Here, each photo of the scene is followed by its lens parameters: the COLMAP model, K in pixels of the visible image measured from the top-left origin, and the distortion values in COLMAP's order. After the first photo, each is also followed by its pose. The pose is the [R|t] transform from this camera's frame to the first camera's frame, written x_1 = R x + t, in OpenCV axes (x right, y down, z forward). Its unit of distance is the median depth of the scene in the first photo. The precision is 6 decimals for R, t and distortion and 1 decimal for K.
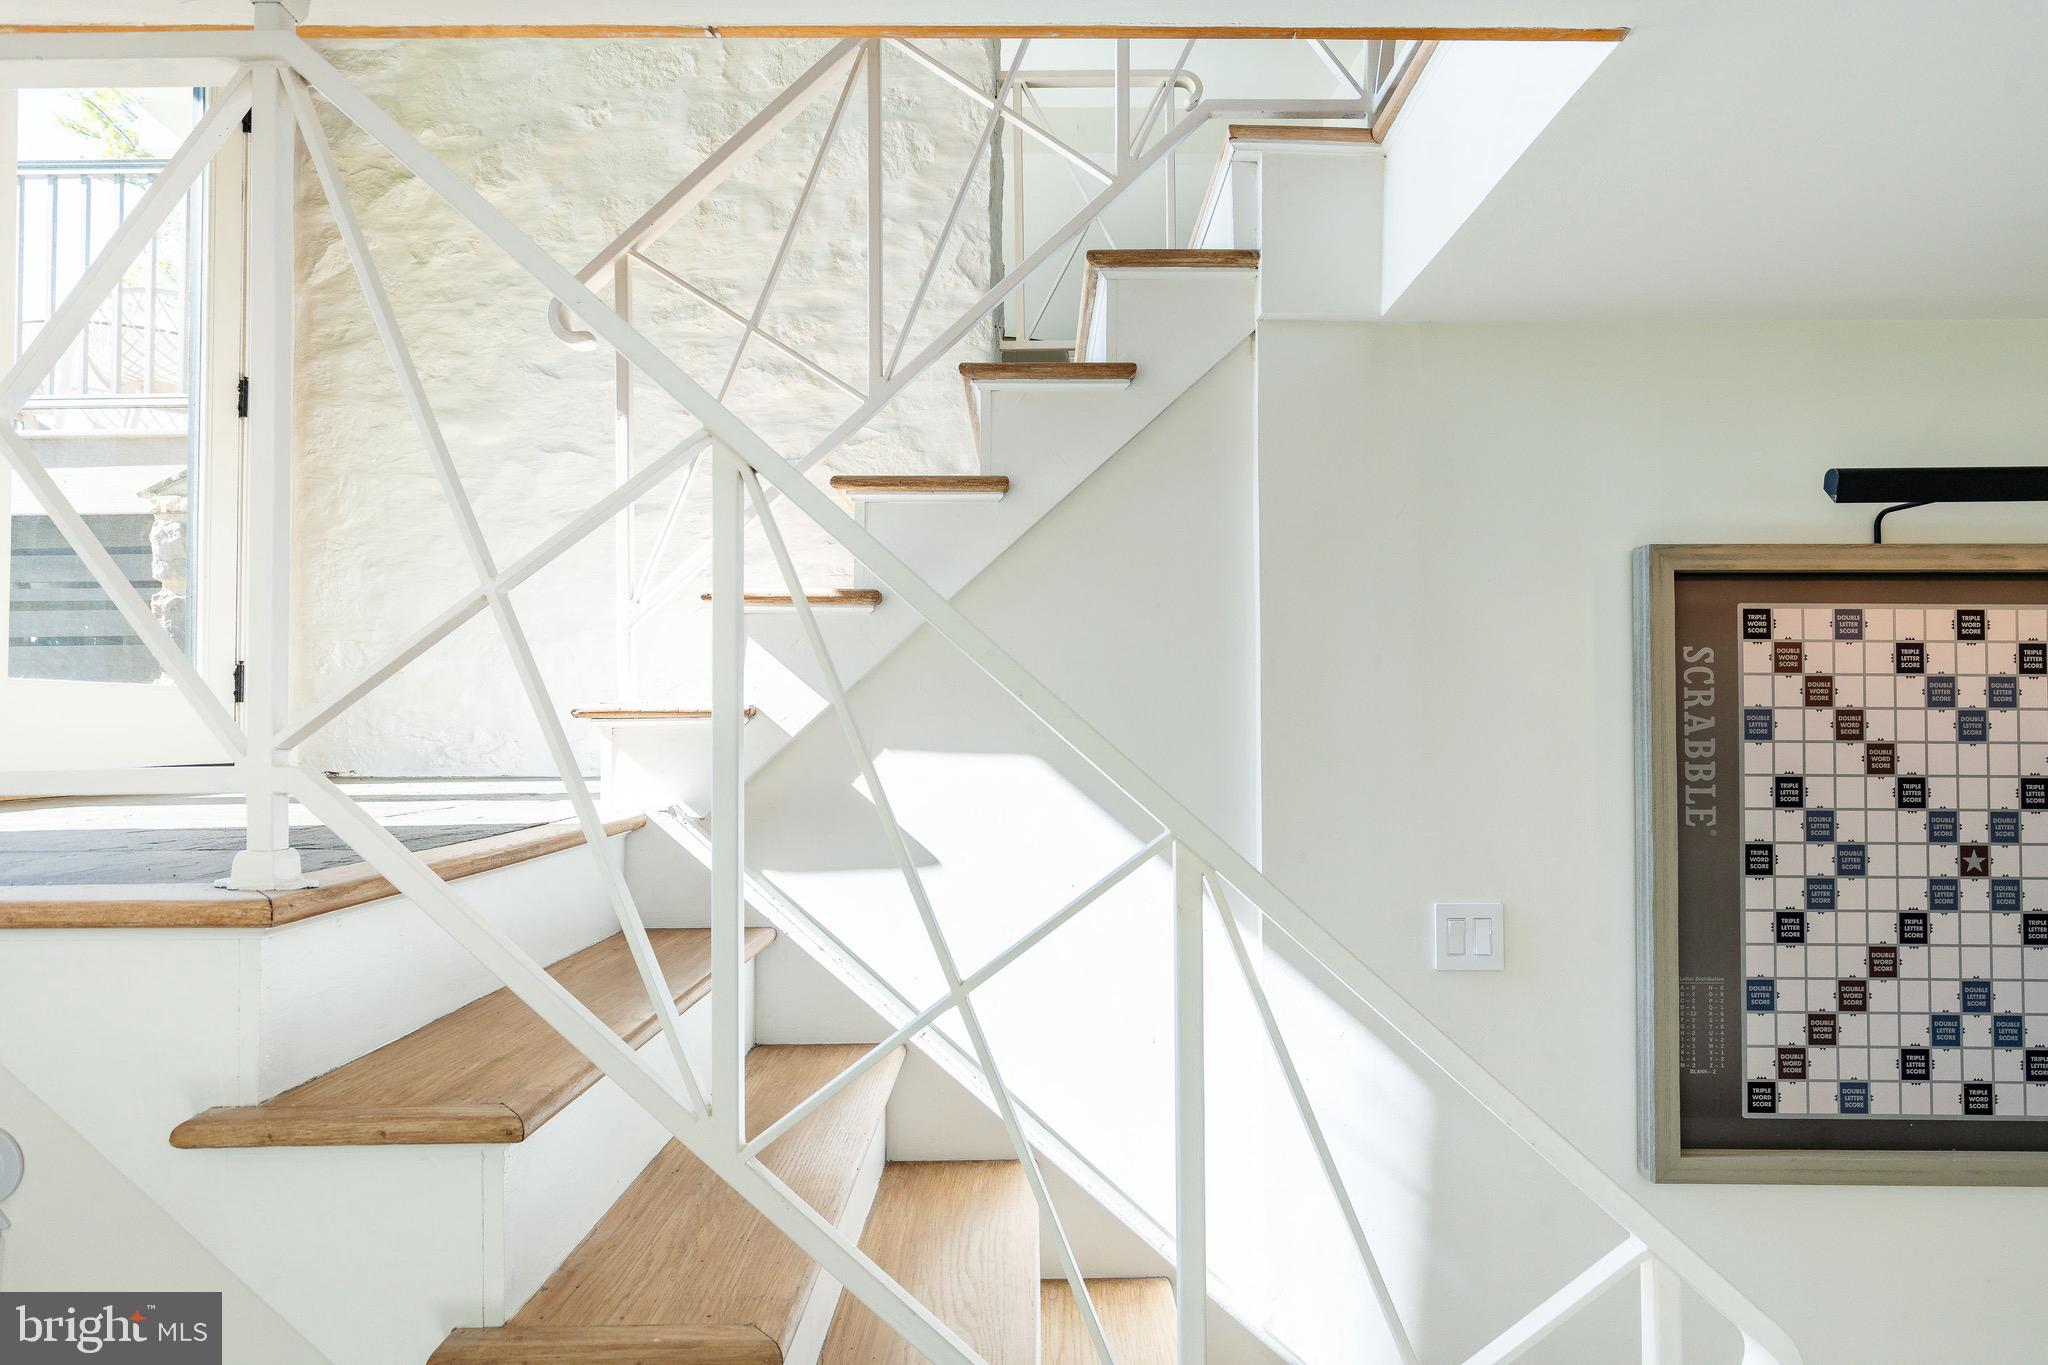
lens RADIAL K [[1131.1, 0, 1017.8], [0, 1131.1, 680.6], [0, 0, 1]] dist [0.001076, 0.001125]
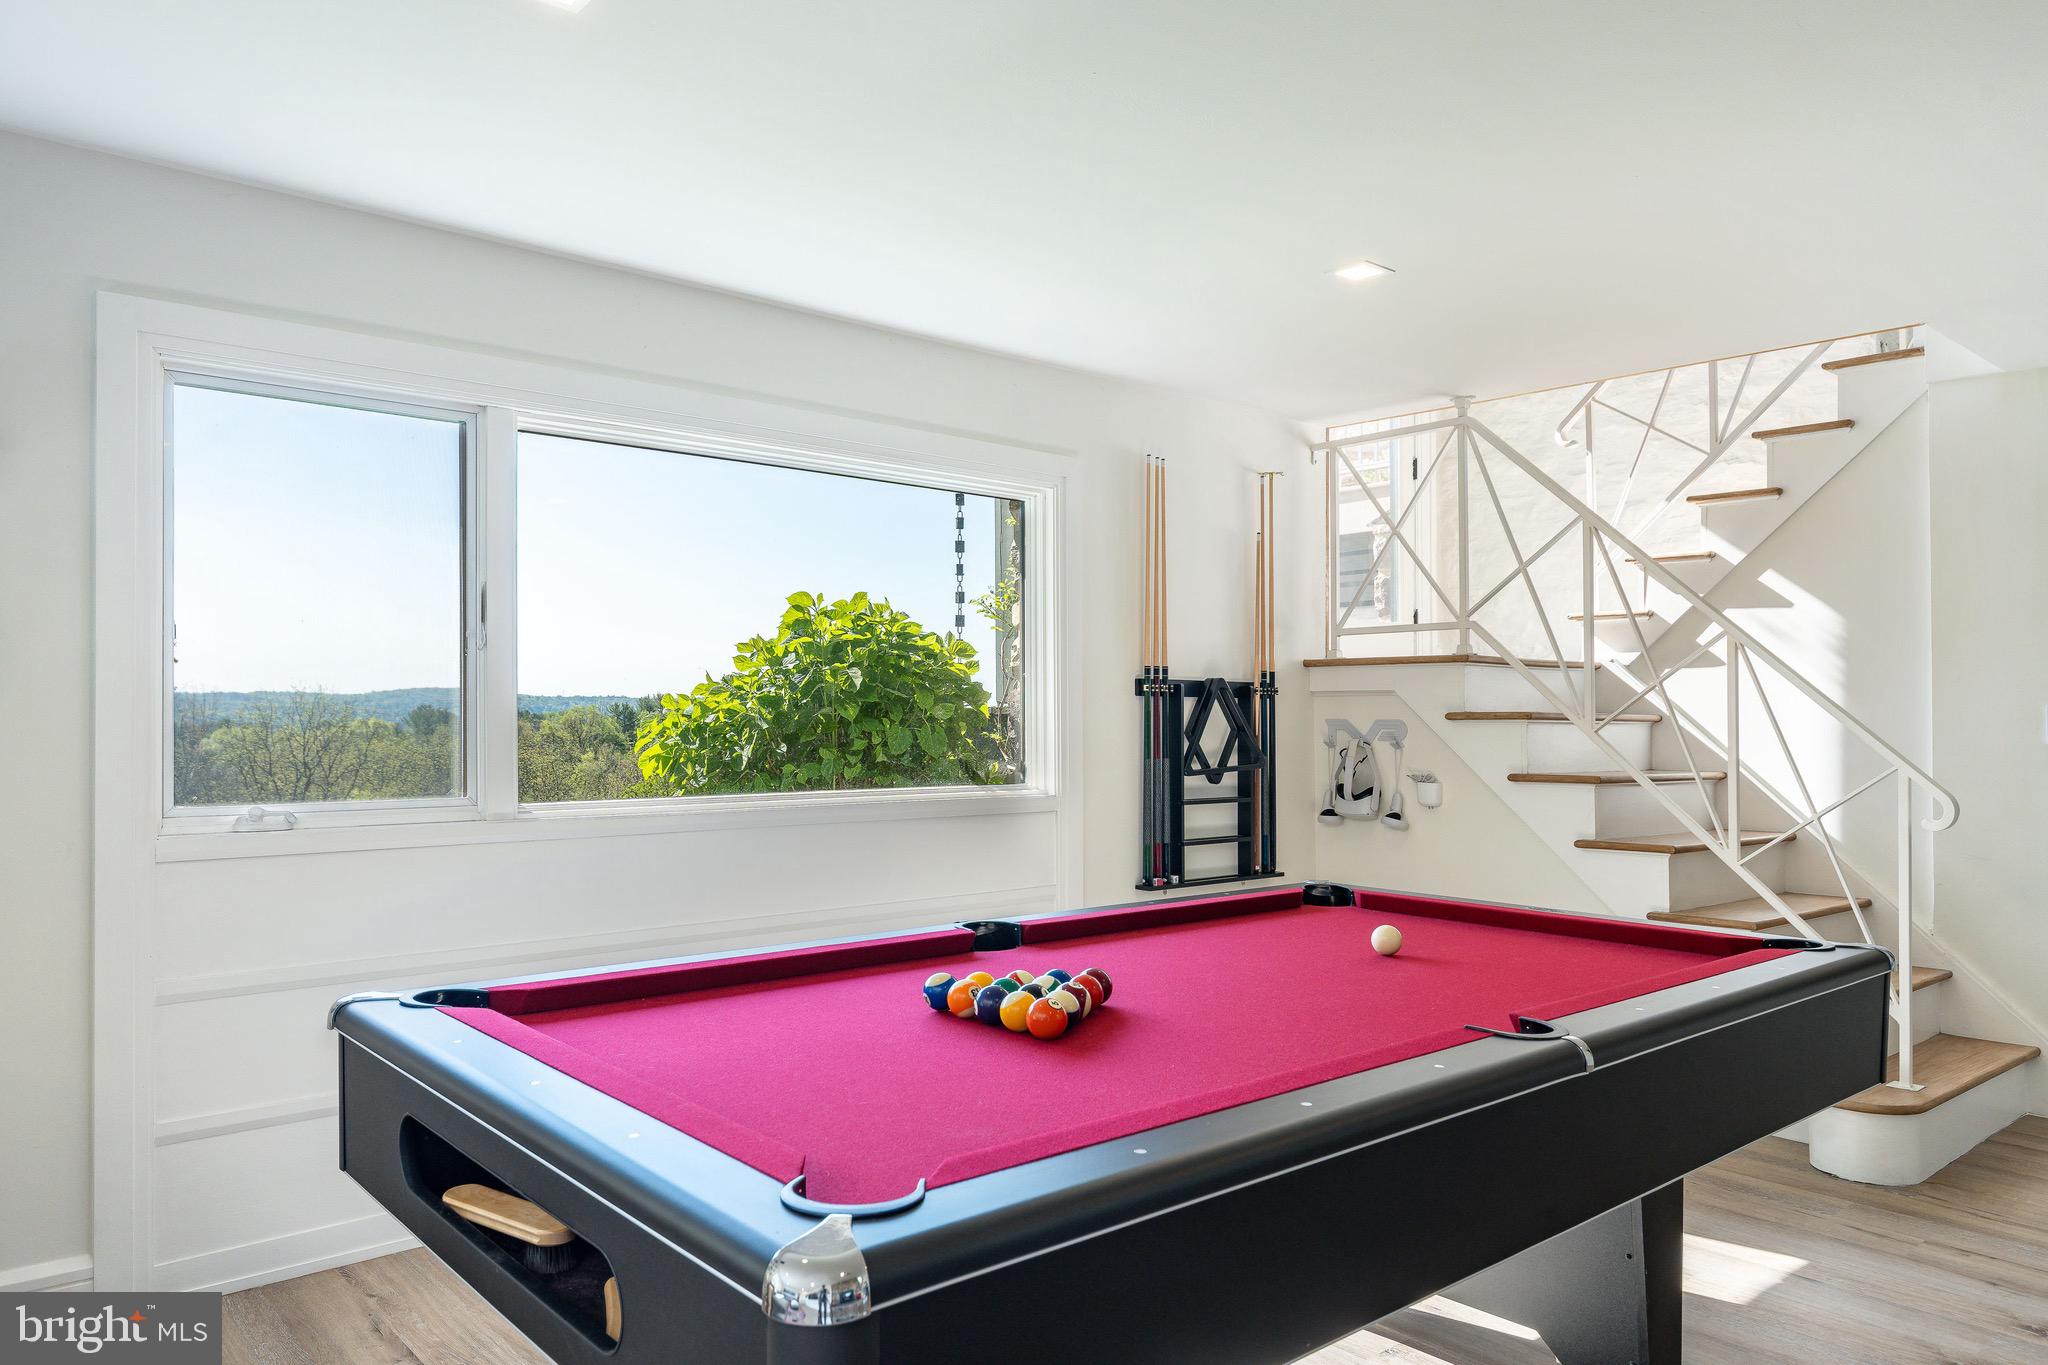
lens RADIAL K [[1380.8, 0, 1024.0], [0, 1380.8, 681.6], [0, 0, 1]] dist [-0.012426, -0.001092]
pose [[0.677477, -0.010939, -0.735462, 0.857458], [0.025587, 0.999635, 0.008702, 0.102917], [0.735098, -0.024713, 0.677510, -1.598162]]
